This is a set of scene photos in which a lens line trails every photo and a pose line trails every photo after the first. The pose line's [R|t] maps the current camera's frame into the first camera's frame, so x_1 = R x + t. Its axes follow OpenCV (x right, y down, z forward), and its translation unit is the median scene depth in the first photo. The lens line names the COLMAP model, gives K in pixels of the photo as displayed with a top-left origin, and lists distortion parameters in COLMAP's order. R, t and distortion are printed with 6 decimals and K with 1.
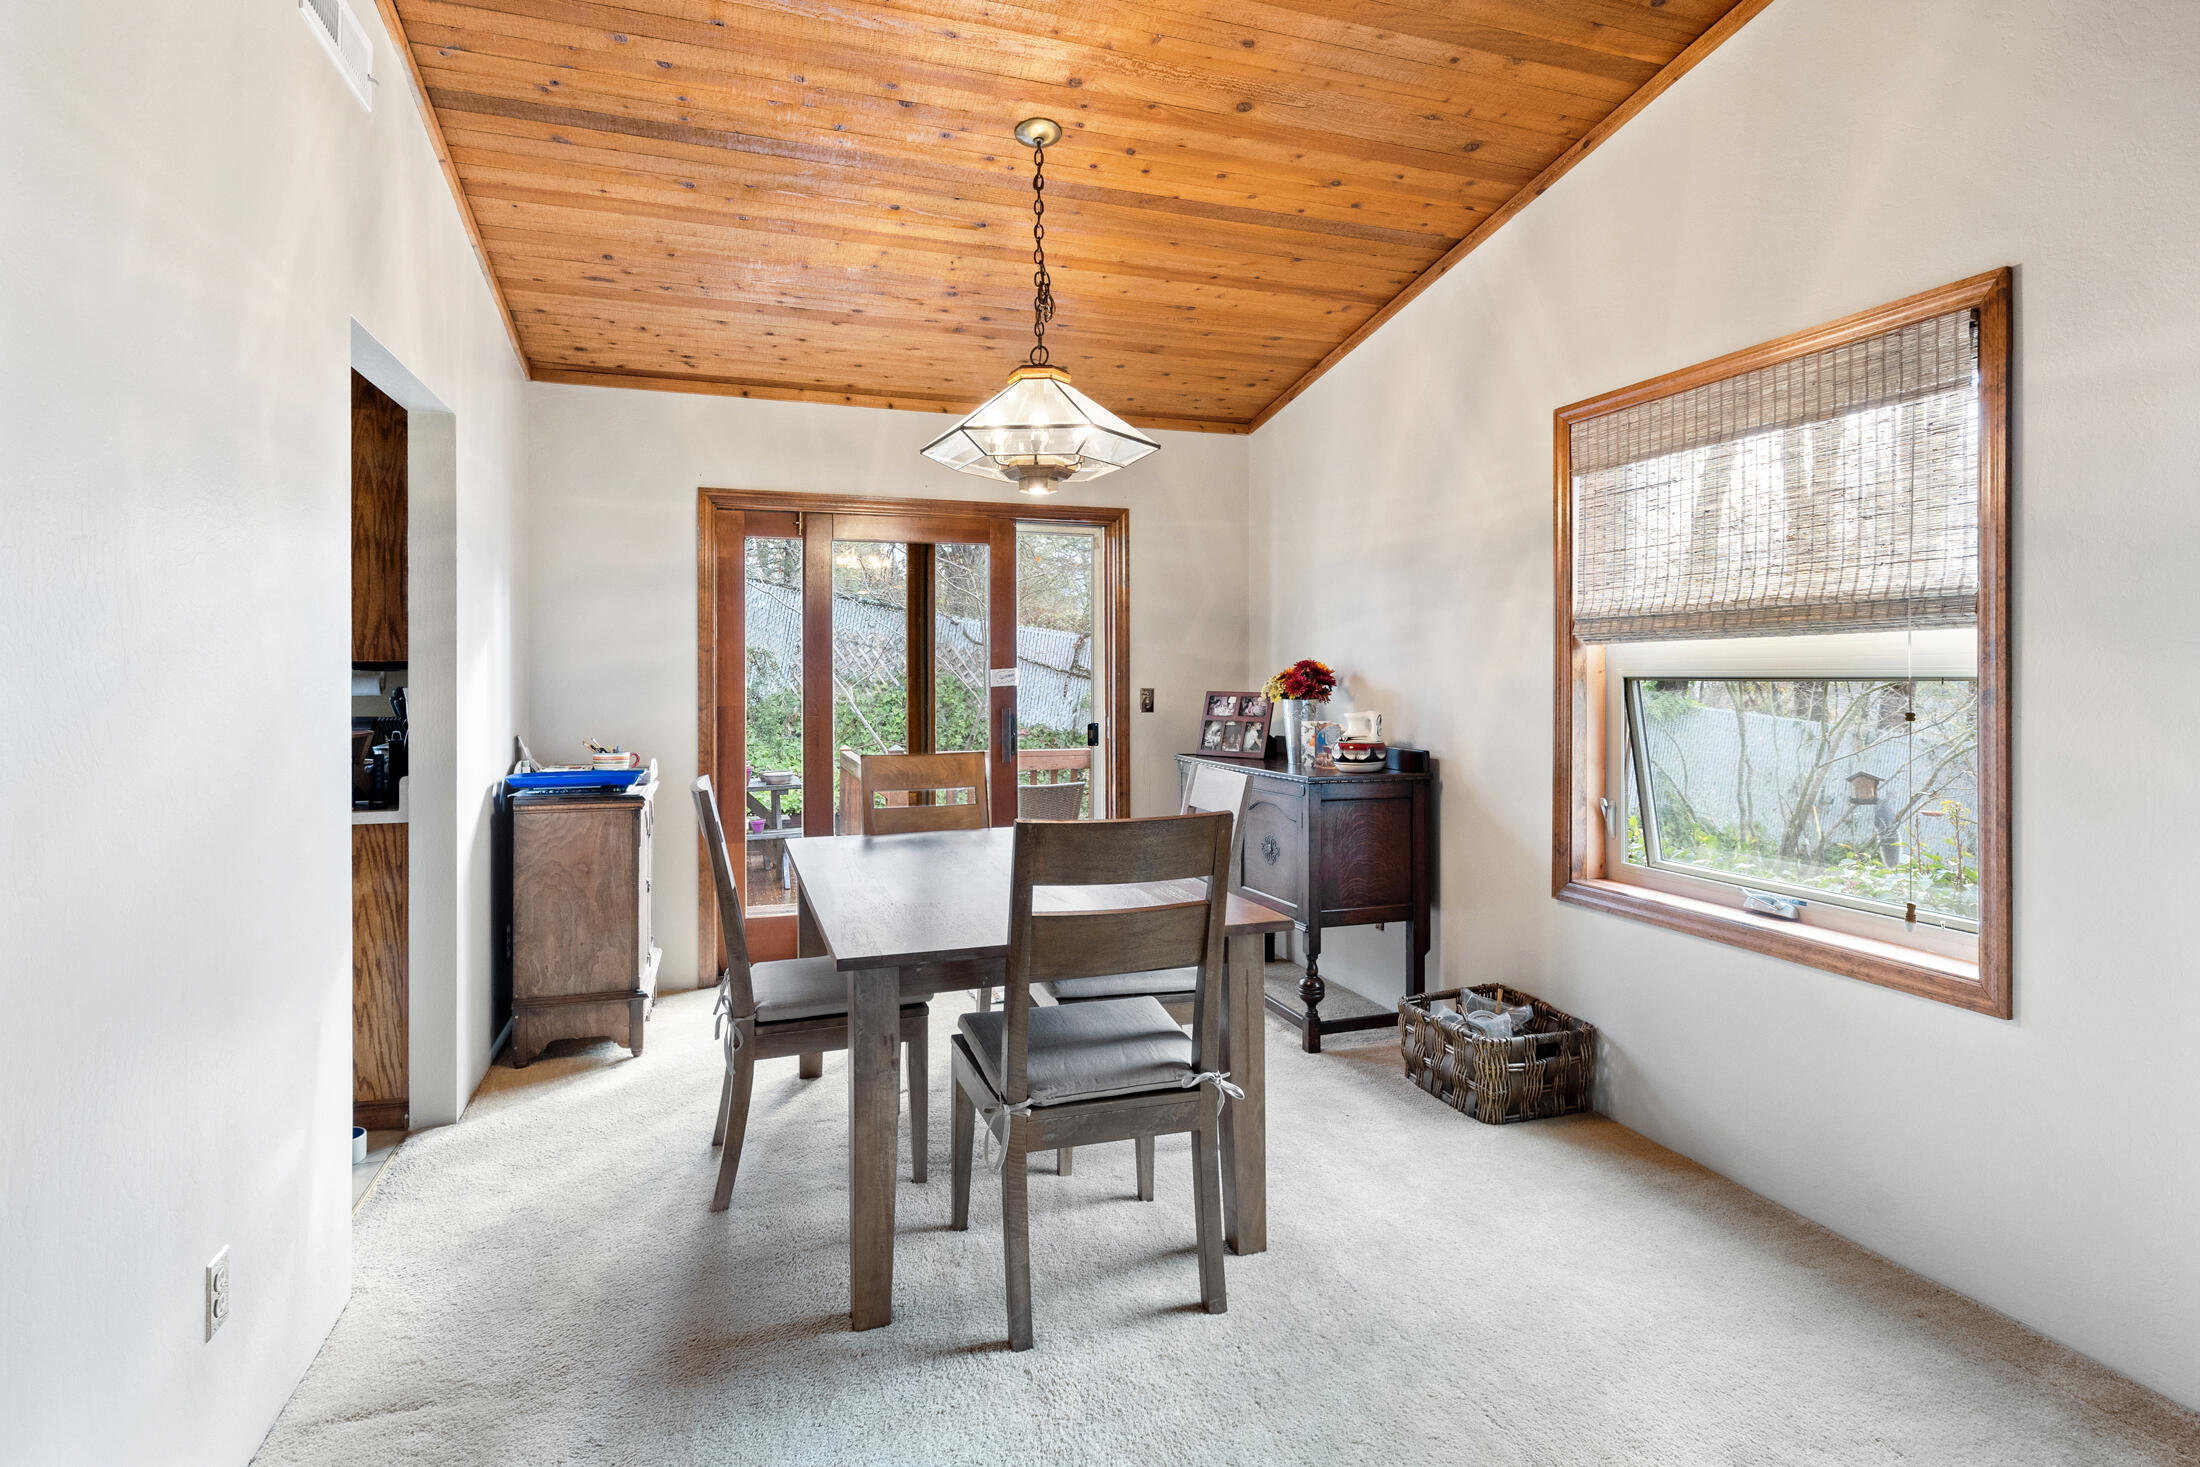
lens RADIAL K [[1113.3, 0, 1104.0], [0, 1113.3, 674.5], [0, 0, 1]] dist [-0.002485, -0.000668]
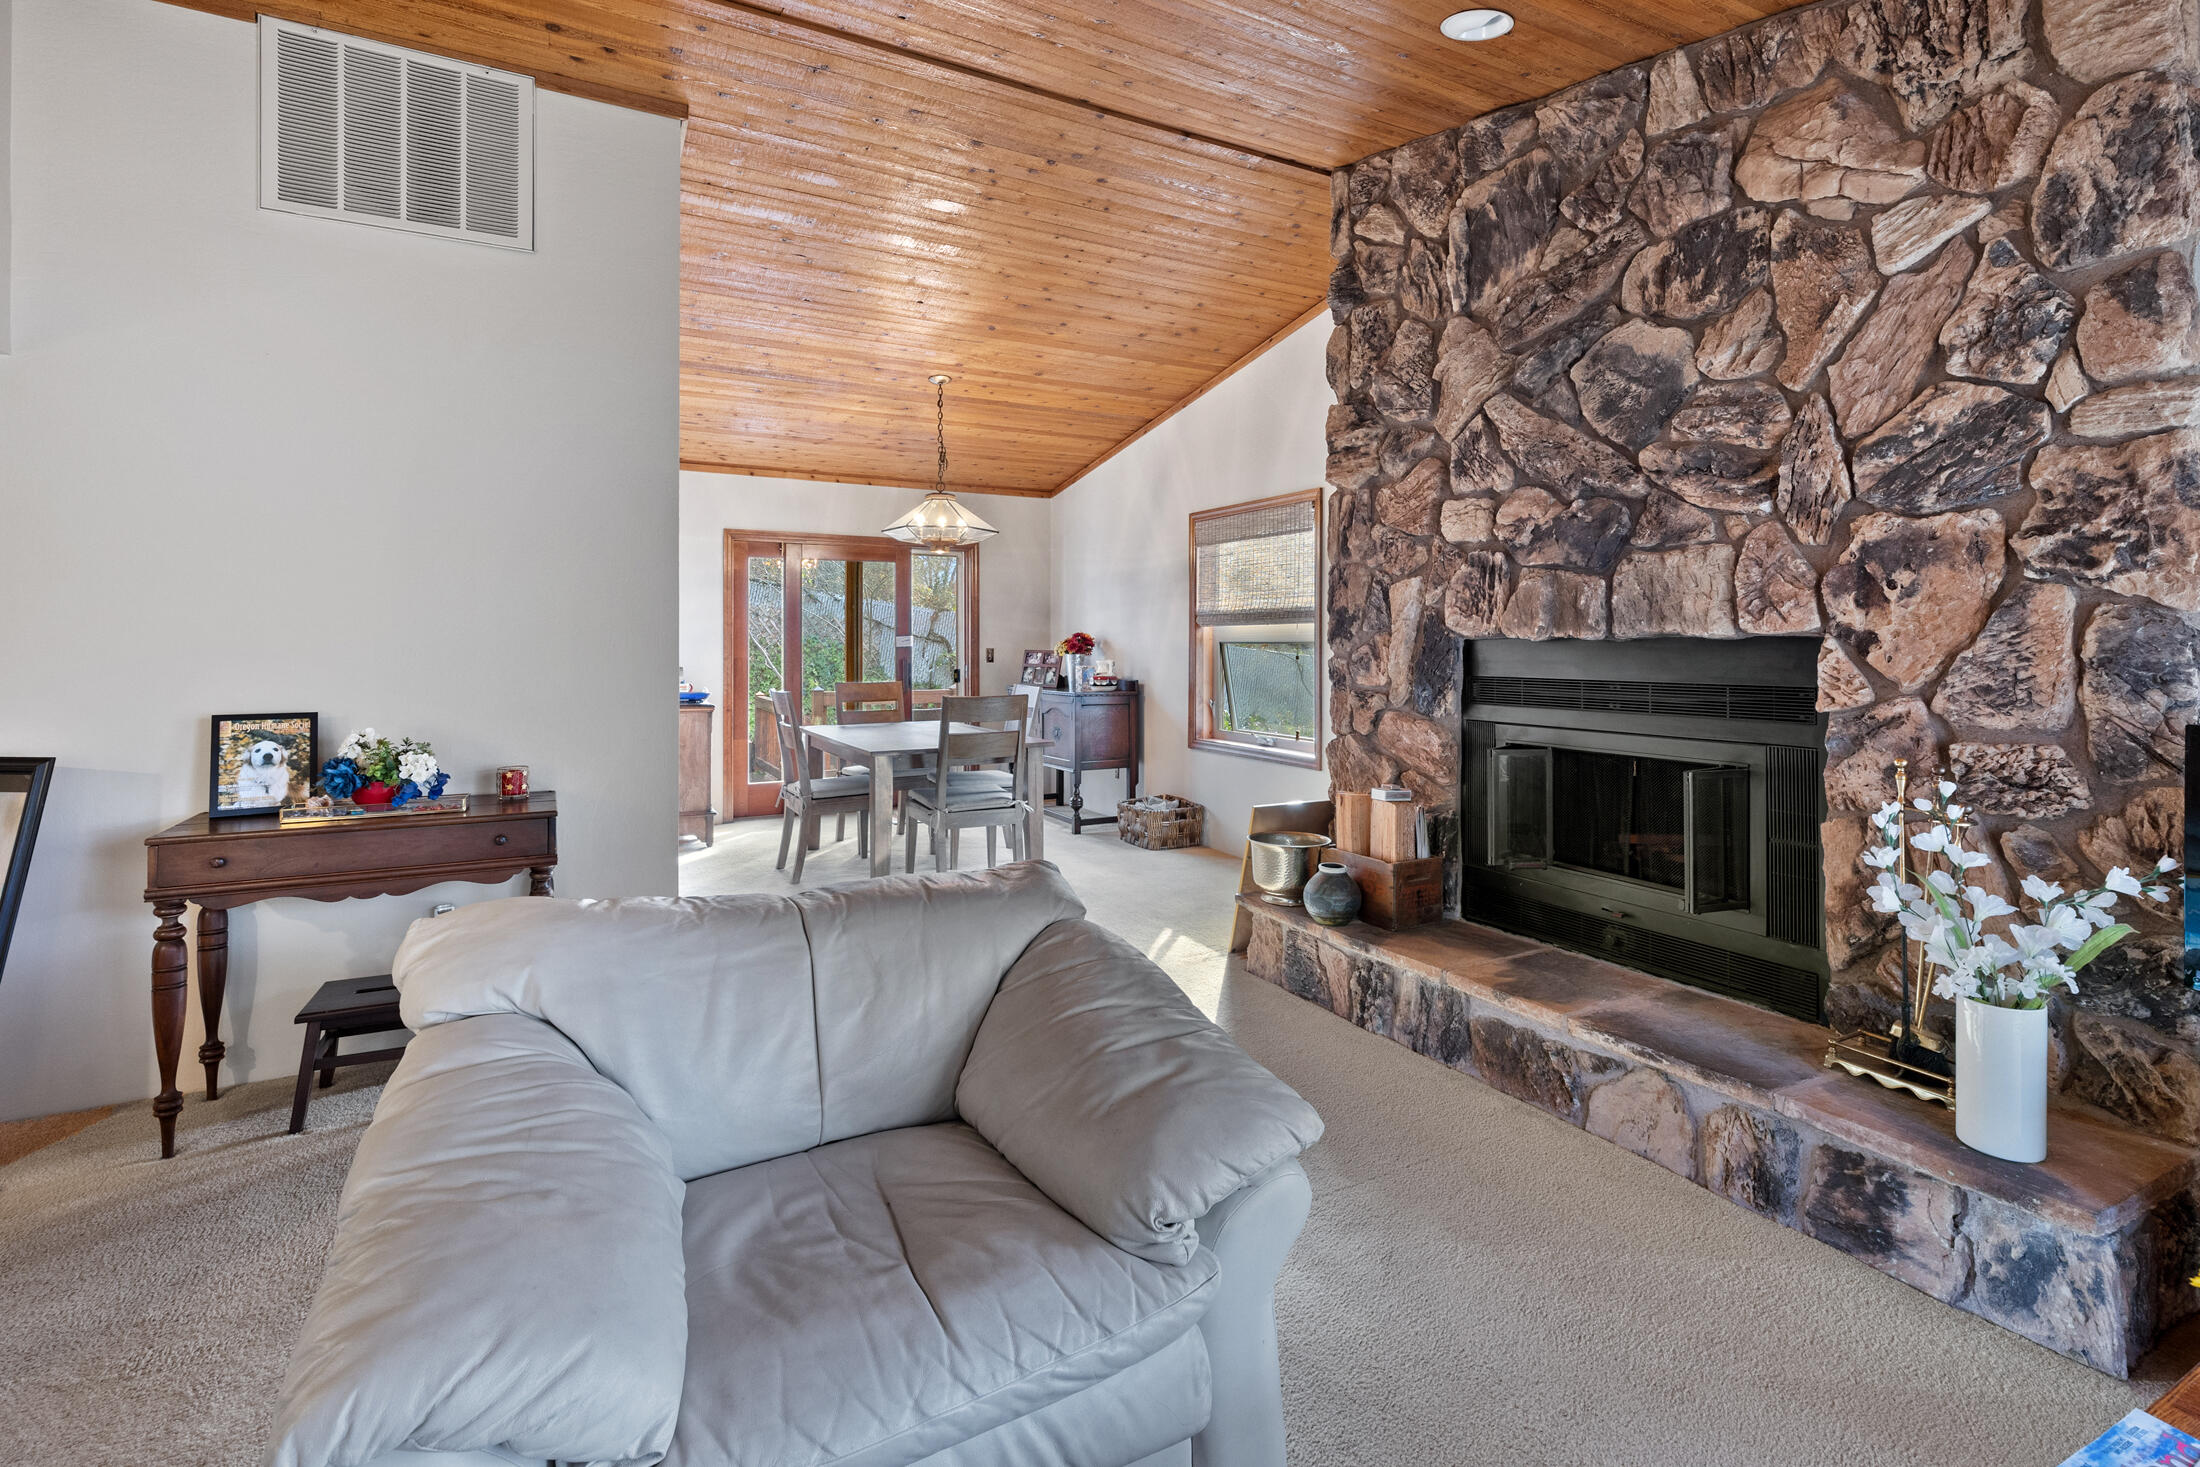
lens RADIAL K [[1021.6, 0, 1119.1], [0, 1021.6, 640.9], [0, 0, 1]] dist [-0.000060, -0.000423]
pose [[0.985120, 0.002824, 0.171847, -0.049029], [-0.002898, 0.999996, 0.000181, 0.000463], [-0.171845, -0.000676, 0.985124, -0.810839]]
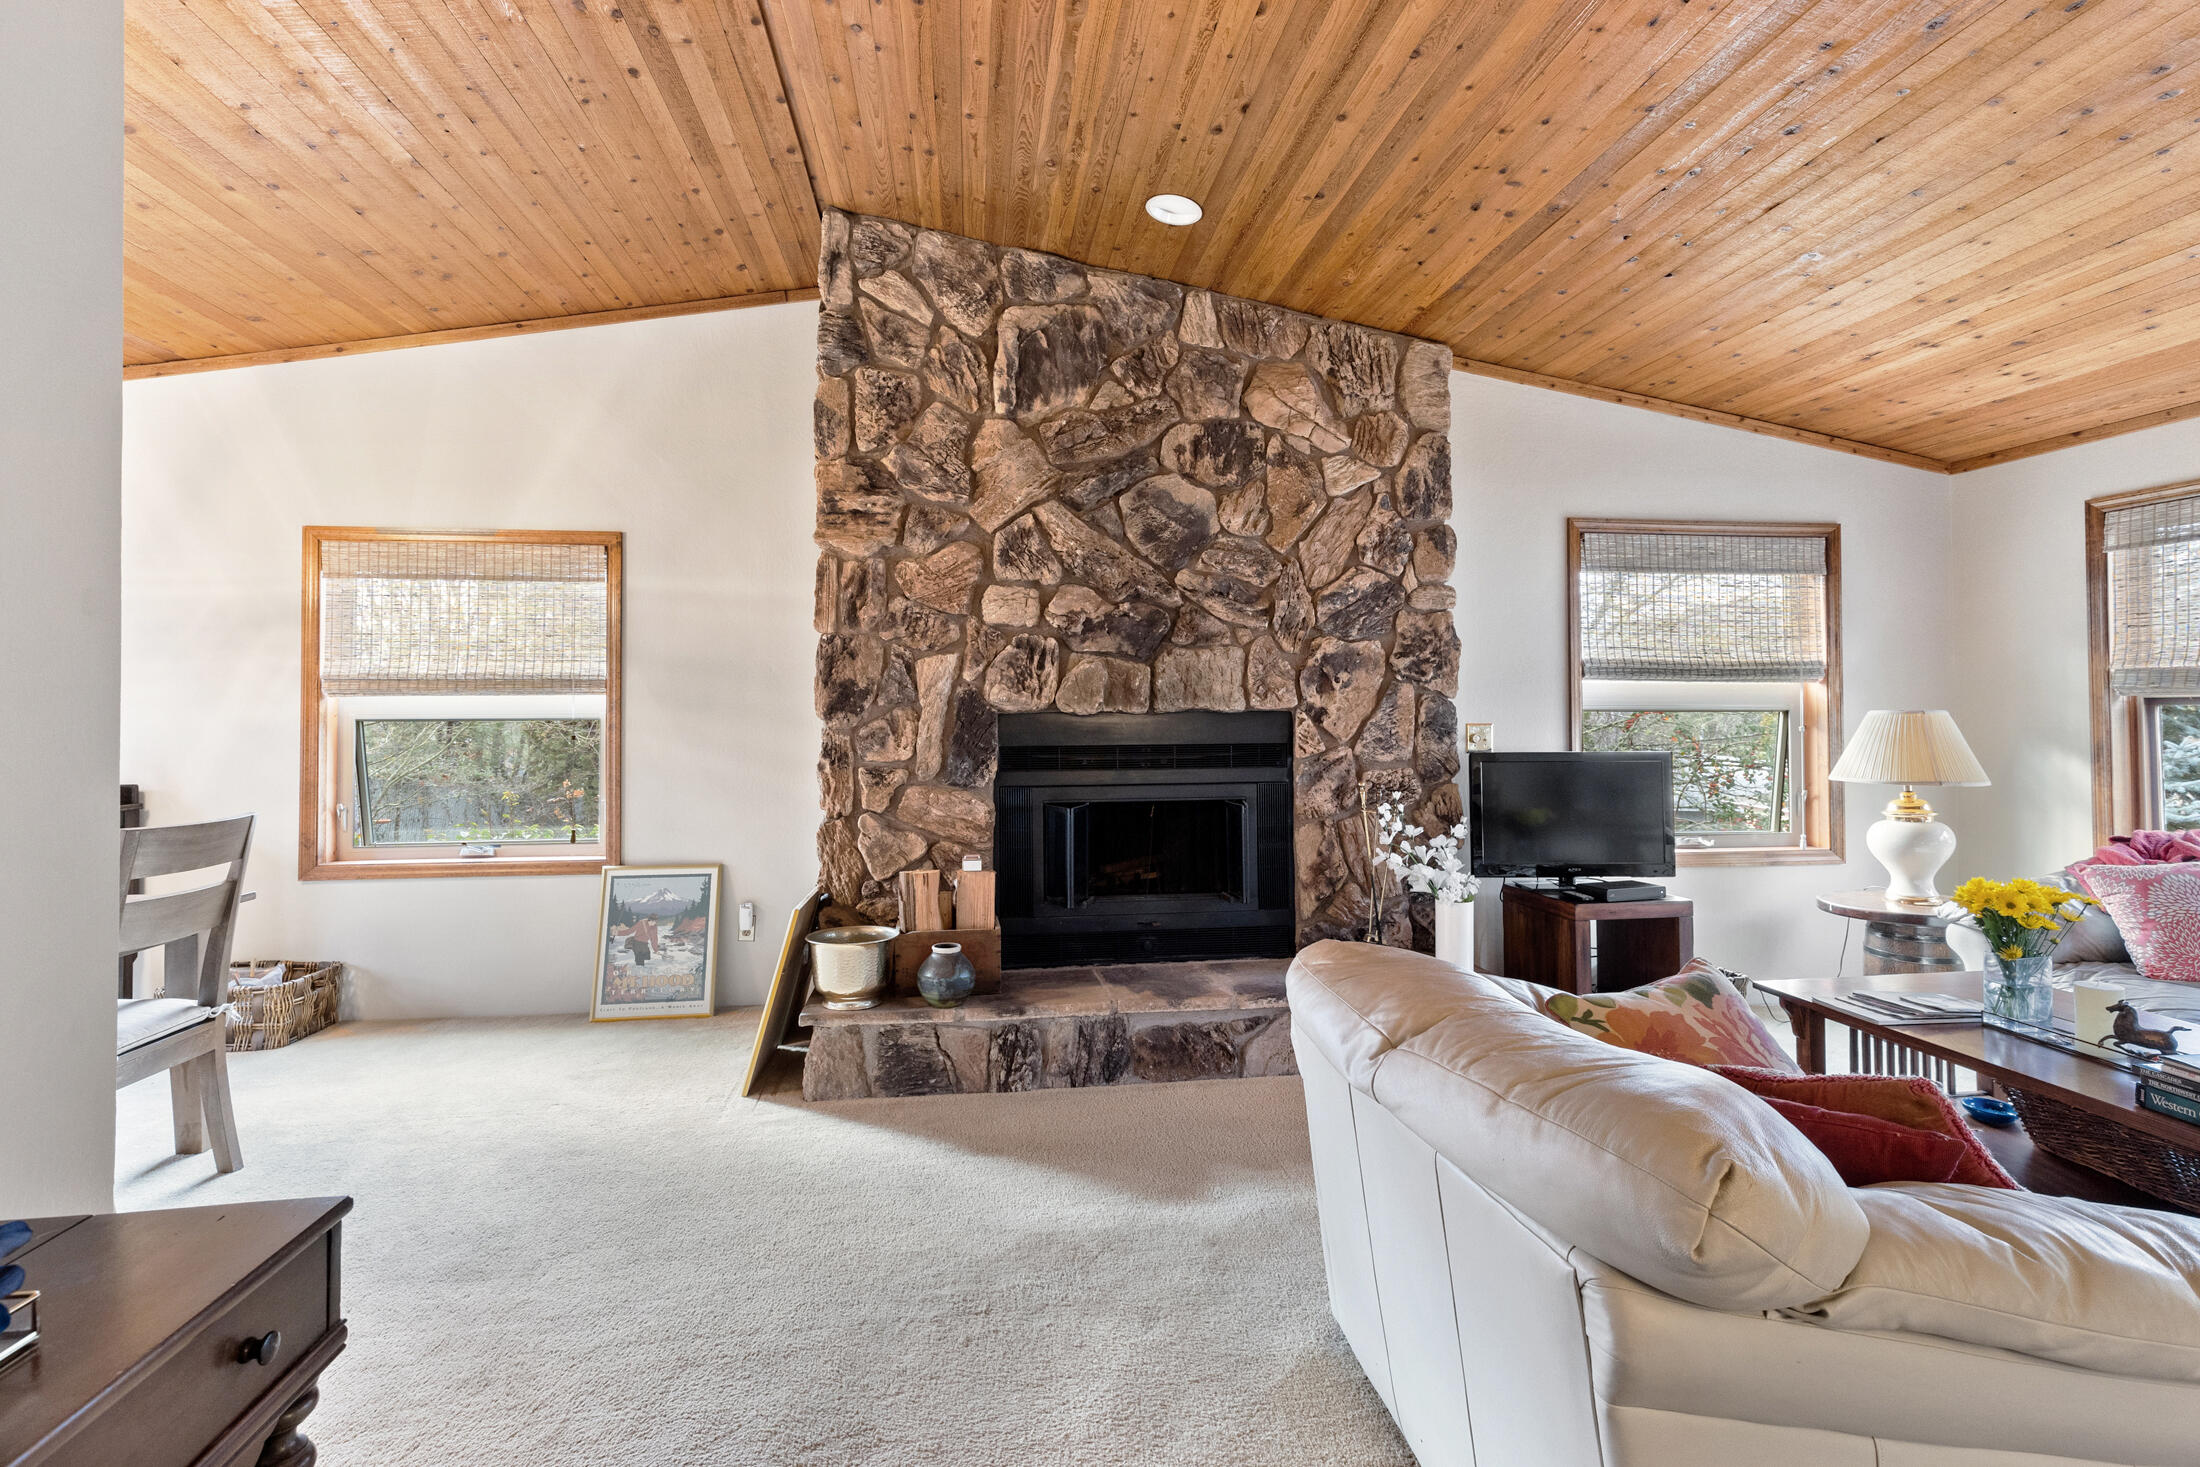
lens RADIAL K [[1013.0, 0, 1094.7], [0, 1013.0, 706.7], [0, 0, 1]] dist [0.005665, -0.000080]
pose [[0.205461, 0.009837, 0.978616, -0.588615], [0.003227, 0.999937, -0.010729, 0.002959], [-0.978660, 0.005363, 0.205416, -0.204641]]
